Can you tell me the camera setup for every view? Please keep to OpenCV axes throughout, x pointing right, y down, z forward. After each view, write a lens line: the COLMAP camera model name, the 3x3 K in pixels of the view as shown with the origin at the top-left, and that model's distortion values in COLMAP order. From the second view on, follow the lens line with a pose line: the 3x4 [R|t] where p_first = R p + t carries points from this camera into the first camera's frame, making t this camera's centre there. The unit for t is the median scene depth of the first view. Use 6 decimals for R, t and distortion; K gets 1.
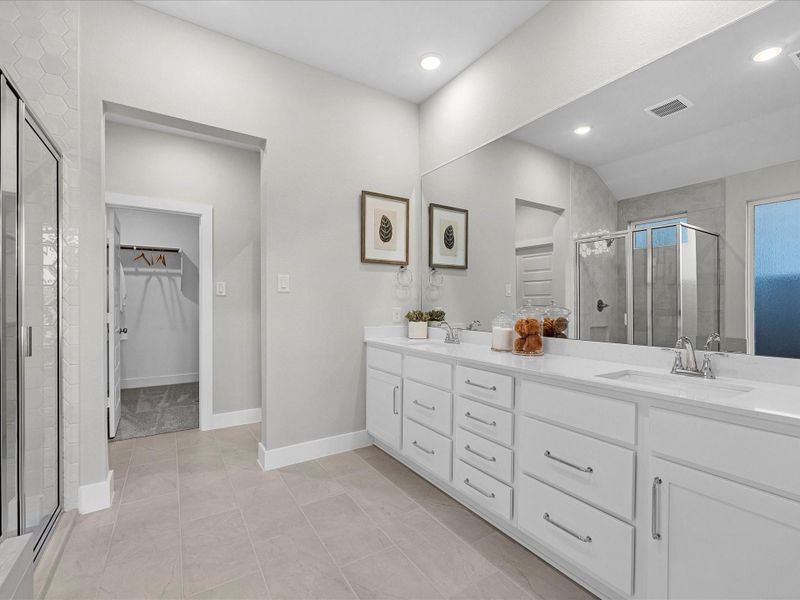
lens RADIAL K [[367.1, 0, 400.0], [0, 367.1, 300.0], [0, 0, 1]] dist [-0.000658, -0.000187]
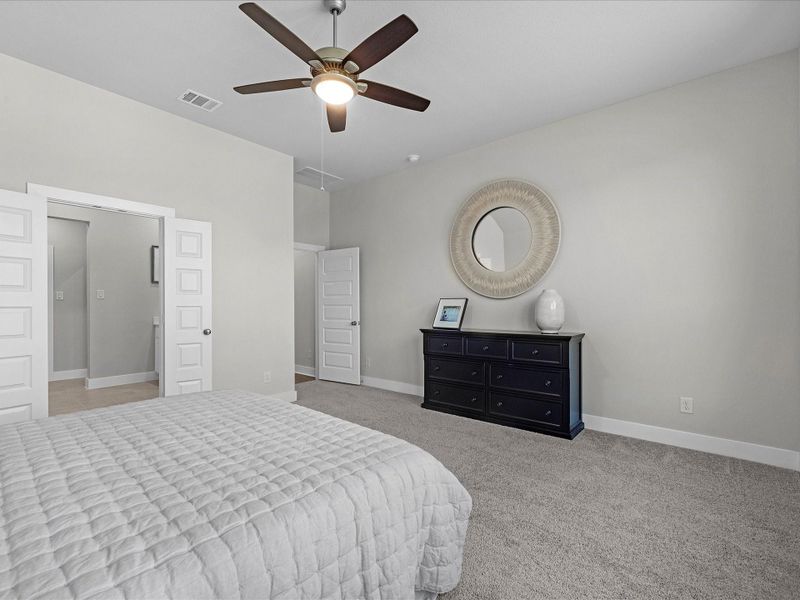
lens RADIAL K [[367.1, 0, 400.0], [0, 367.1, 300.0], [0, 0, 1]] dist [-0.000658, -0.000187]
pose [[0.947912, -0.000949, 0.318530, 0.509030], [0.003536, 0.999965, -0.007544, 0.004803], [-0.318511, 0.008277, 0.947883, -1.208742]]
